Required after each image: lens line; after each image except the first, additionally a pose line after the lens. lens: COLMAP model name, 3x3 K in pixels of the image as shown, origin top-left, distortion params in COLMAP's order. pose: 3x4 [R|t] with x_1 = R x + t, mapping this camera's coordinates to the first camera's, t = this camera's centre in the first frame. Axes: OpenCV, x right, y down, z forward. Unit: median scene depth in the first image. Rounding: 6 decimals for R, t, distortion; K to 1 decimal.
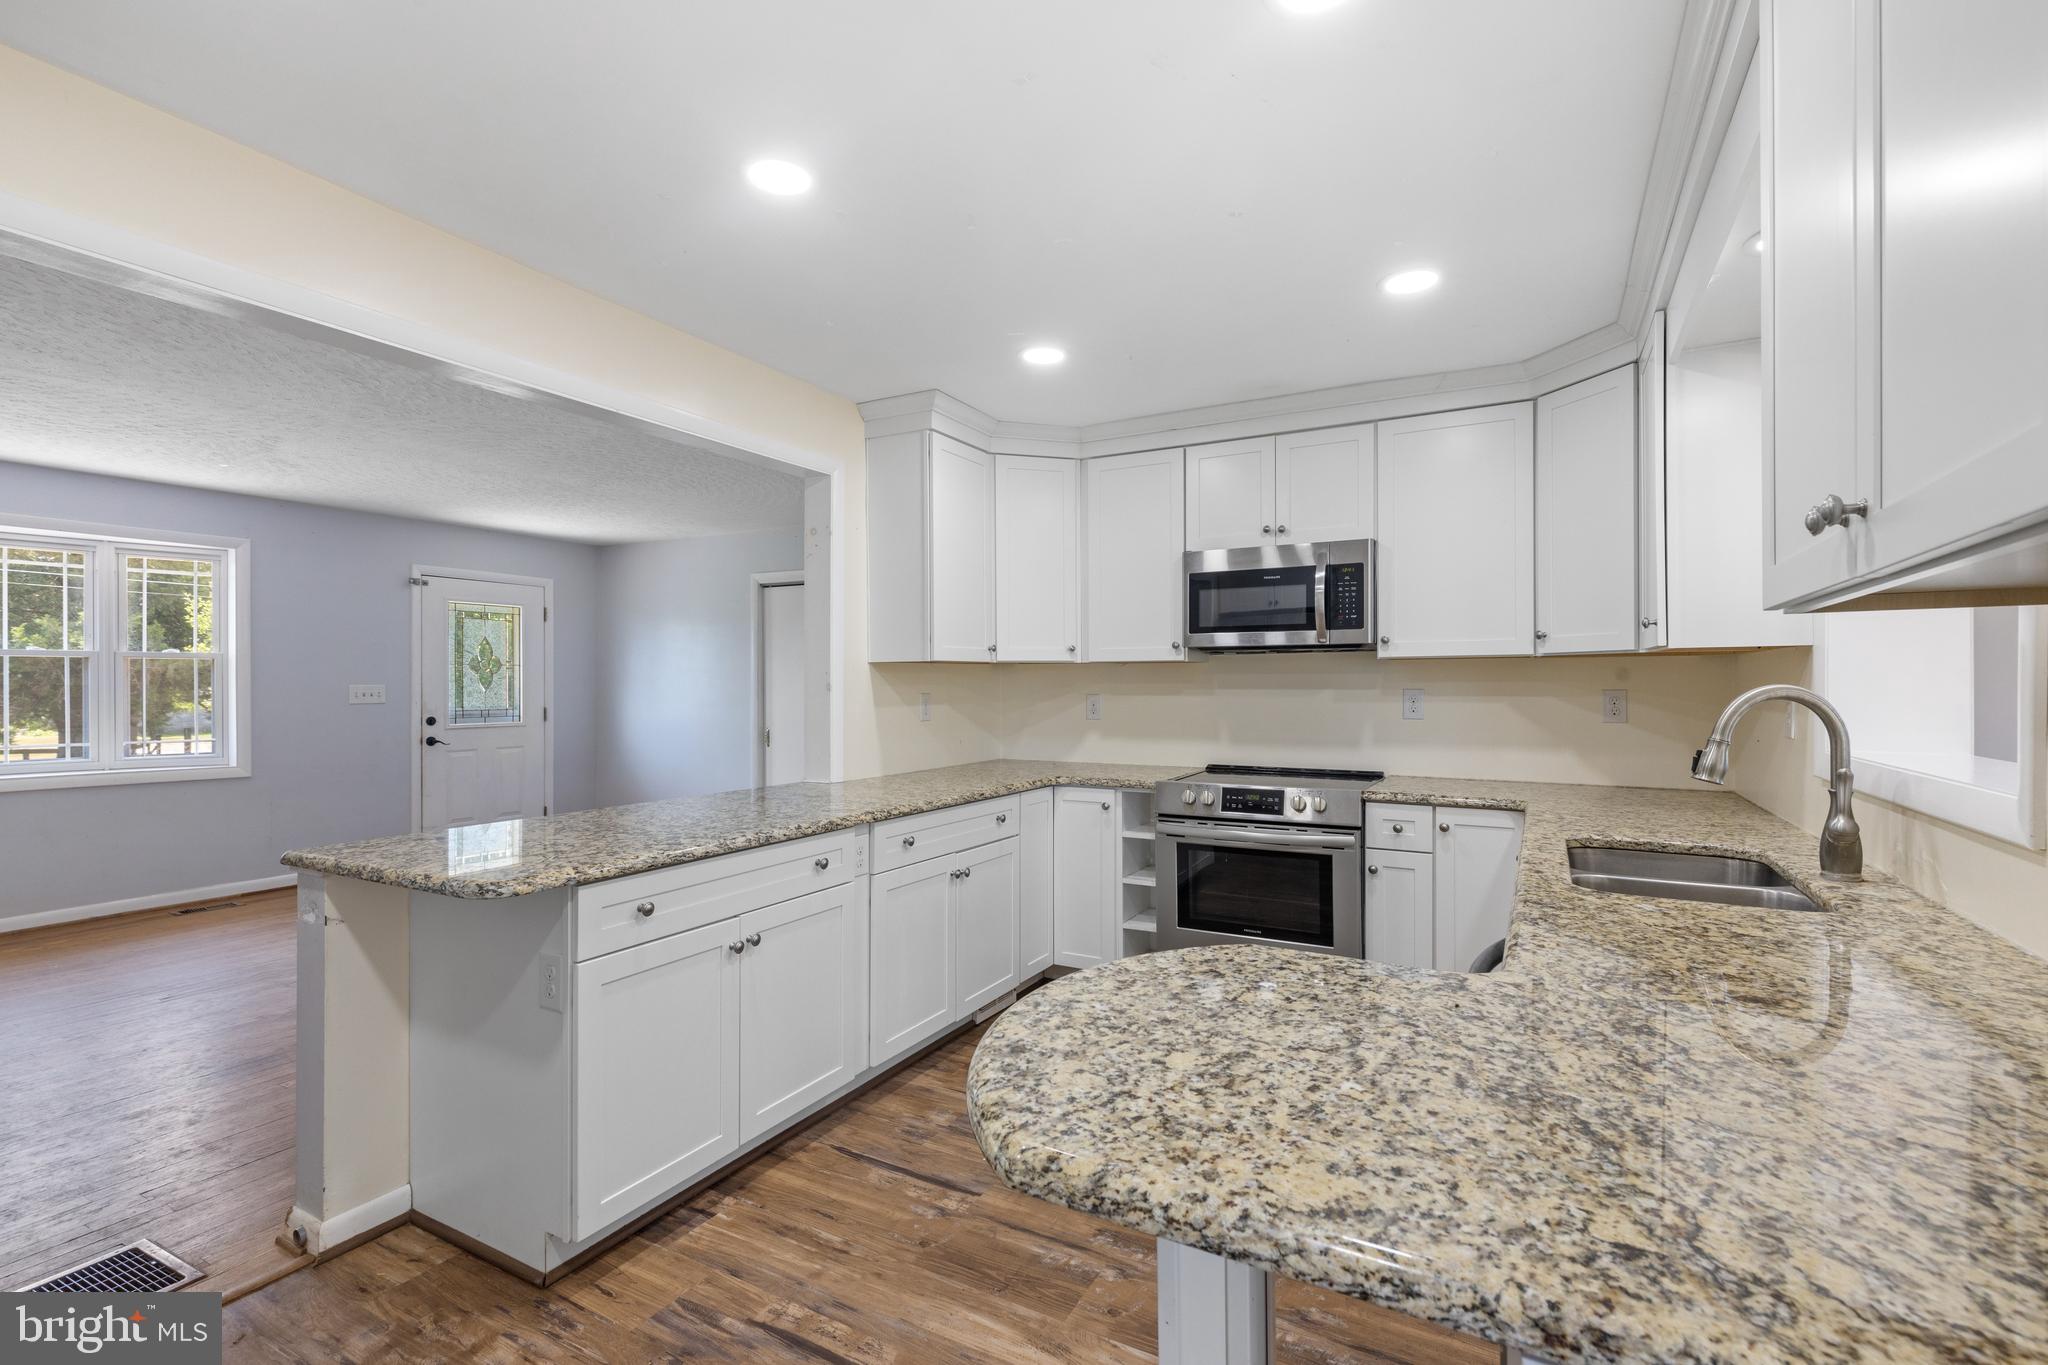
lens RADIAL K [[914.2, 0, 1028.4], [0, 914.2, 668.4], [0, 0, 1]] dist [0.012033, -0.009594]
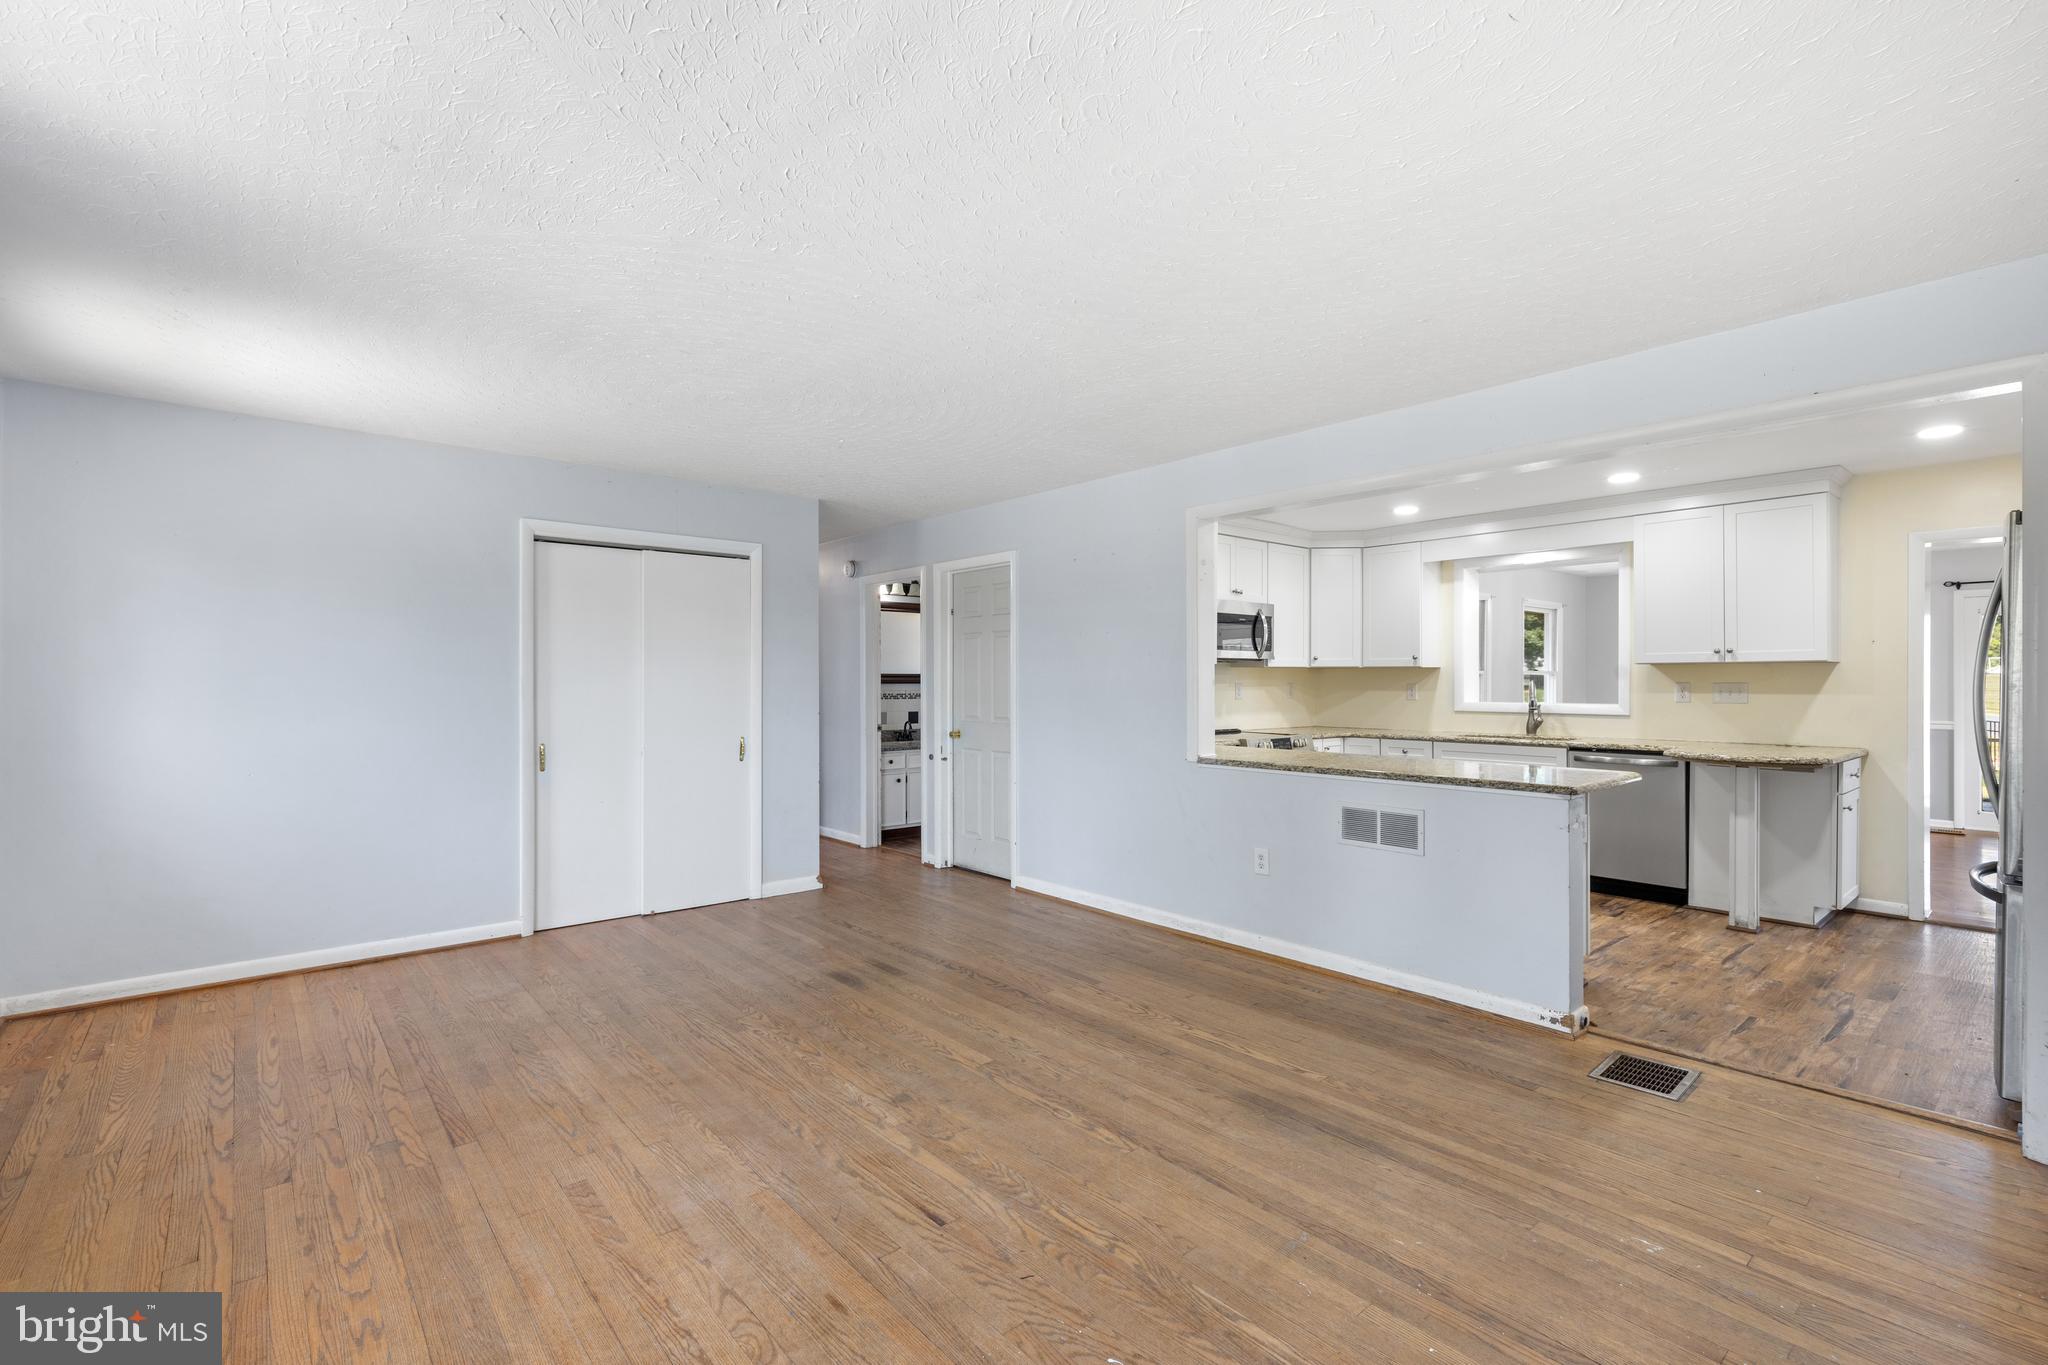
lens RADIAL K [[914.2, 0, 1028.4], [0, 914.2, 668.4], [0, 0, 1]] dist [0.012033, -0.009594]
pose [[0.344143, 0.013385, 0.938822, -1.532010], [-0.014319, 0.999857, -0.009007, 0.015649], [-0.938808, -0.010343, 0.344286, 0.785838]]
